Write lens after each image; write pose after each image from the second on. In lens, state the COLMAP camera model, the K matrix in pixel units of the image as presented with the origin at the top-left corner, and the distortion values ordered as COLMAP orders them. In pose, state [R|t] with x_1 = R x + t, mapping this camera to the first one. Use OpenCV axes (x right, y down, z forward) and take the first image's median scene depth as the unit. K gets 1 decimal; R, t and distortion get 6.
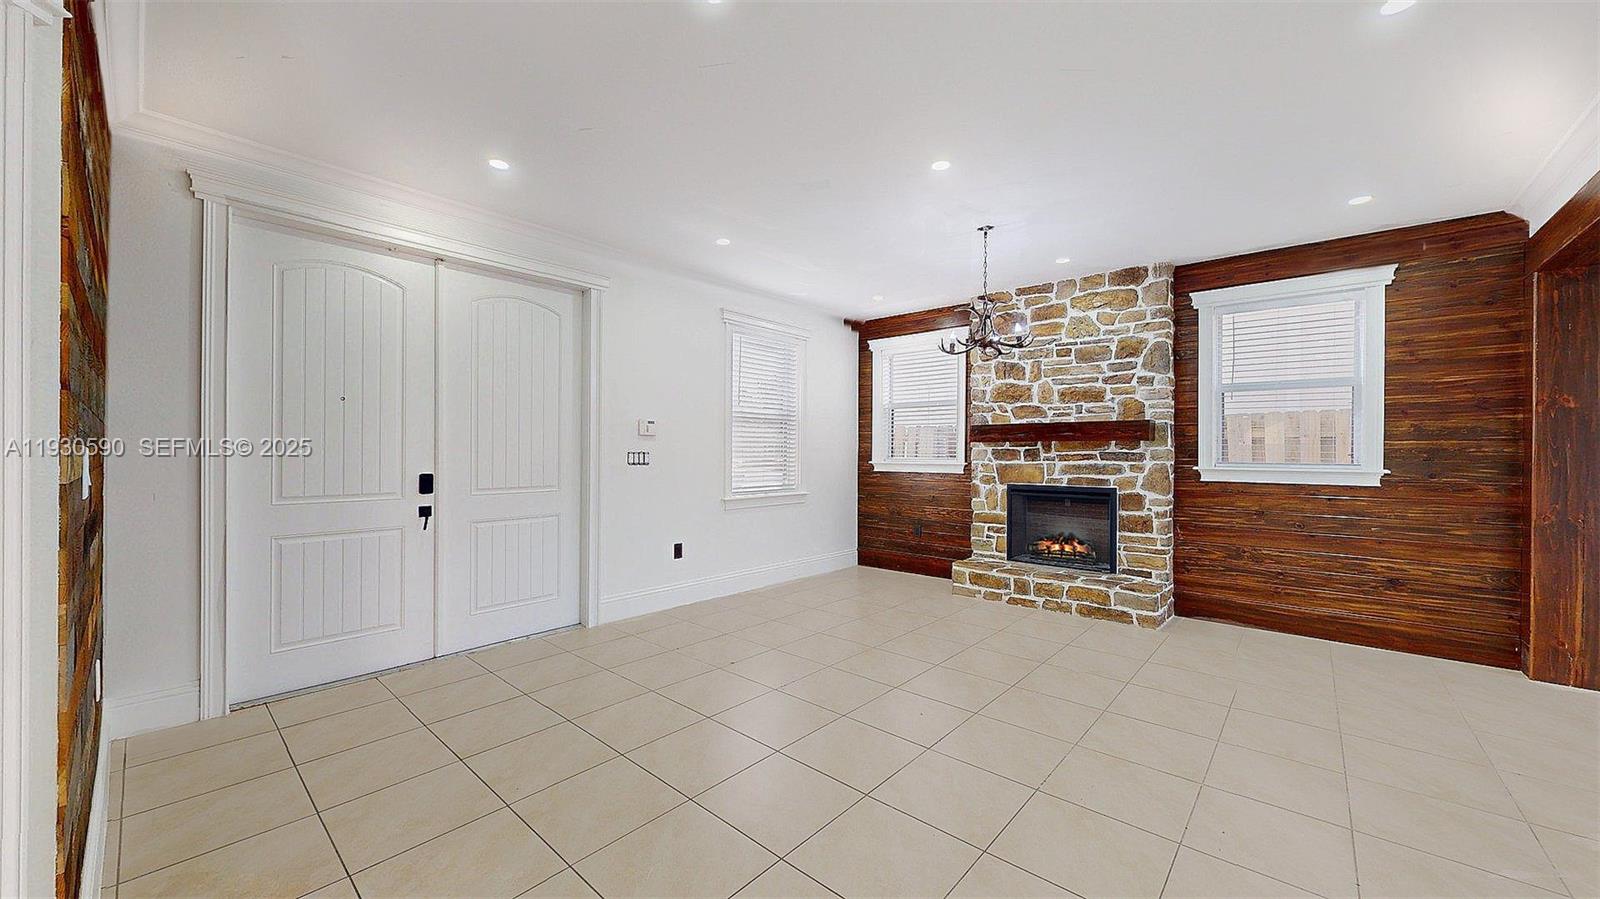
lens RADIAL K [[586.4, 0, 803.5], [0, 586.4, 452.9], [0, 0, 1]] dist [0.001677, 0.000157]
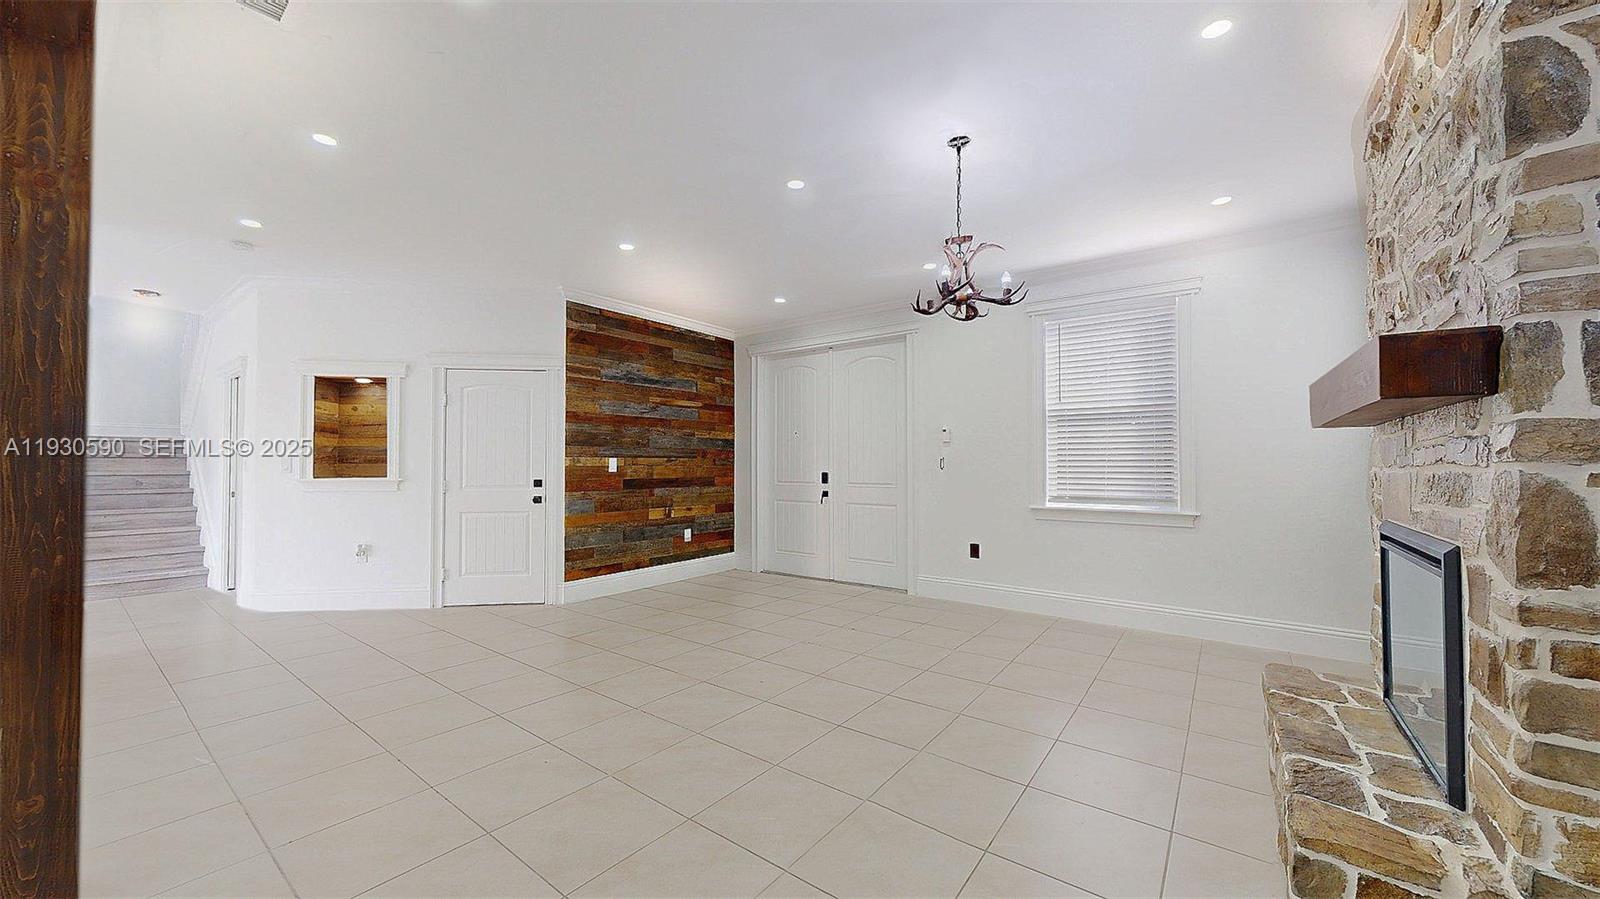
lens RADIAL K [[586.4, 0, 803.5], [0, 586.4, 452.9], [0, 0, 1]] dist [0.001677, 0.000157]
pose [[0.064019, -0.023292, -0.997677, 0.810812], [0.001217, 0.999729, -0.023262, 0.014103], [0.997948, 0.000275, 0.064030, 0.612338]]
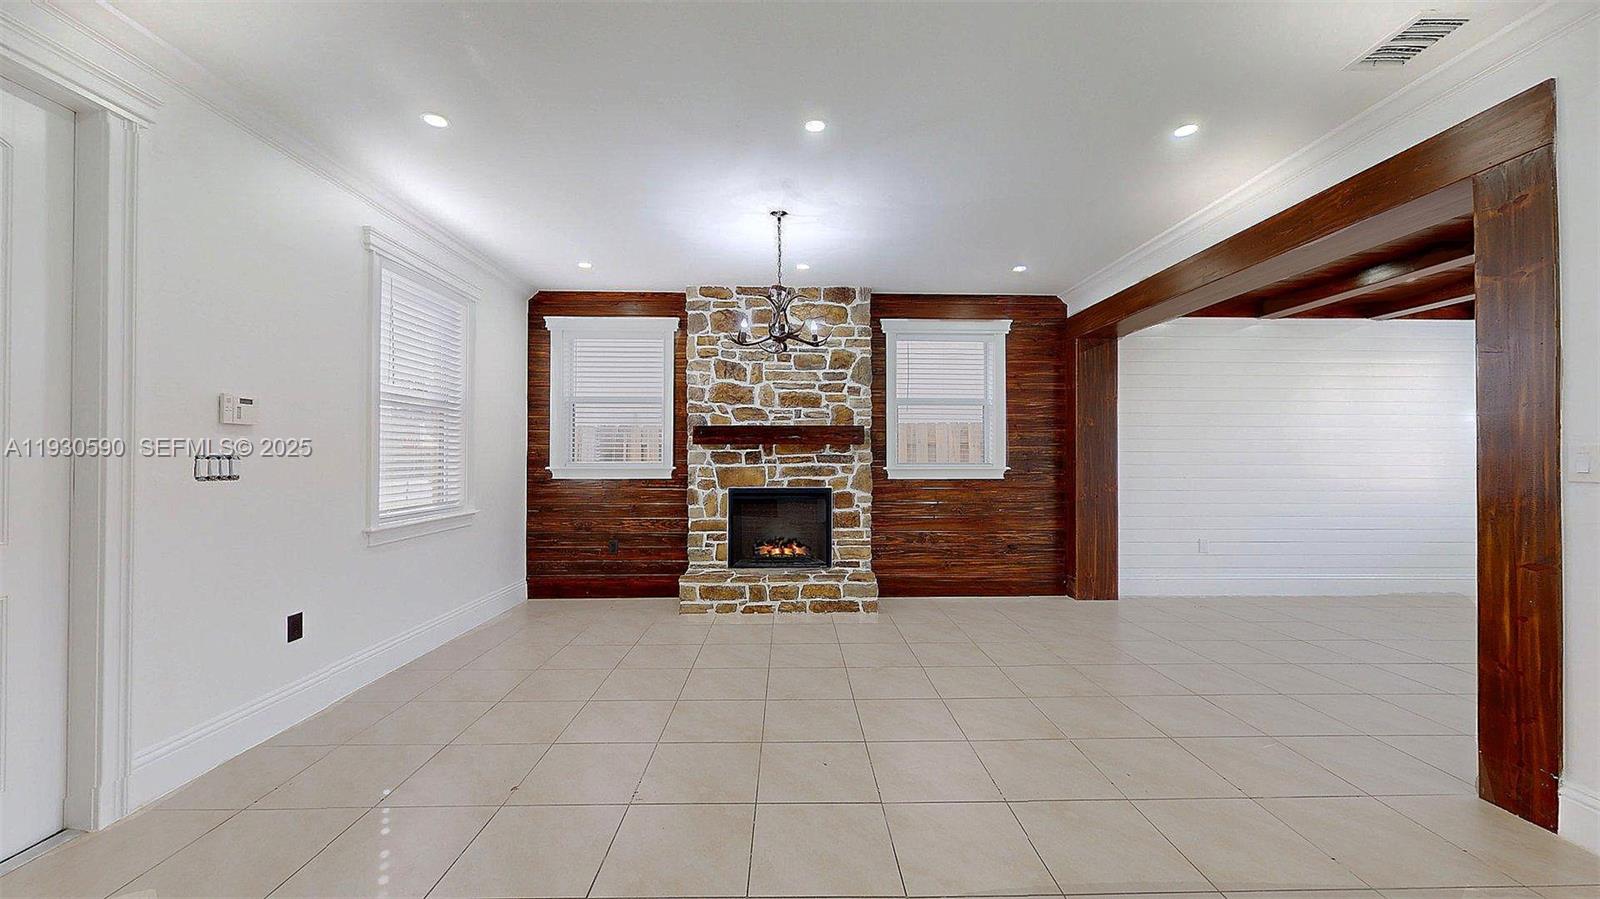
lens RADIAL K [[586.4, 0, 803.5], [0, 586.4, 452.9], [0, 0, 1]] dist [0.001677, 0.000157]
pose [[0.736825, 0.000844, 0.676083, -0.231132], [0.003851, 0.999978, -0.005445, 0.000955], [-0.676073, 0.006616, 0.736805, 0.232592]]
